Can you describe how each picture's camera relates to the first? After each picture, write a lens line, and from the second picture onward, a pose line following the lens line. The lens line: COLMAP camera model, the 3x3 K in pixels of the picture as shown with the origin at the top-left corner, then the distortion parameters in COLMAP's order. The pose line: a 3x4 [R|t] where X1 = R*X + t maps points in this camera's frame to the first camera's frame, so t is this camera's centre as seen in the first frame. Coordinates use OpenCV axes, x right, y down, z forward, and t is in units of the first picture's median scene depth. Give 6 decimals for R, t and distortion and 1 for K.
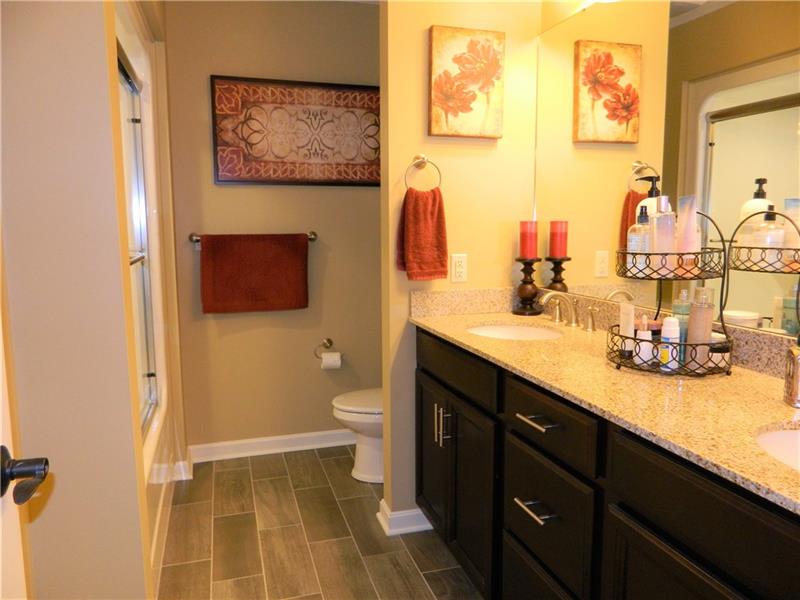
lens RADIAL K [[597.6, 0, 400.0], [0, 597.6, 300.0], [0, 0, 1]] dist [-0.002371, -0.000512]
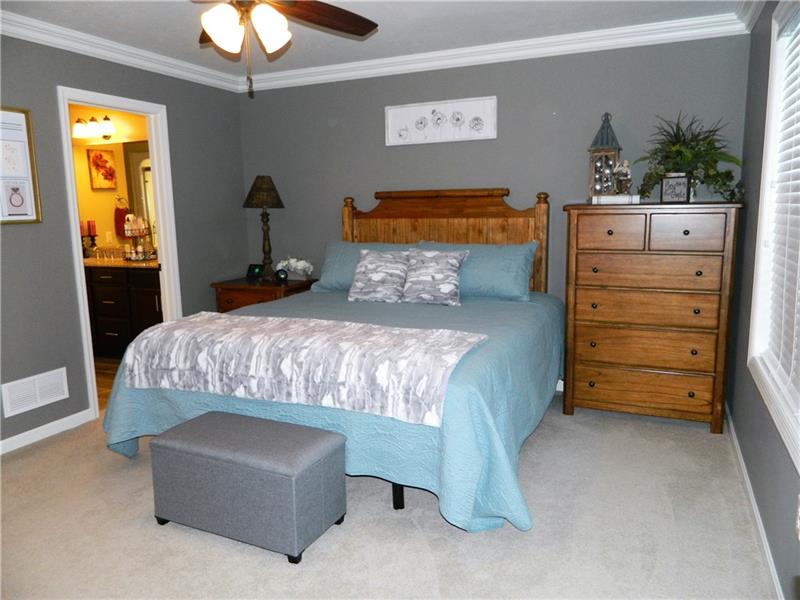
lens RADIAL K [[597.6, 0, 400.0], [0, 597.6, 300.0], [0, 0, 1]] dist [-0.002371, -0.000512]
pose [[0.662232, -0.129732, 0.737982, -0.772803], [0.114183, 0.990867, 0.071724, 0.168644], [-0.740547, 0.036767, 0.670998, -1.646495]]
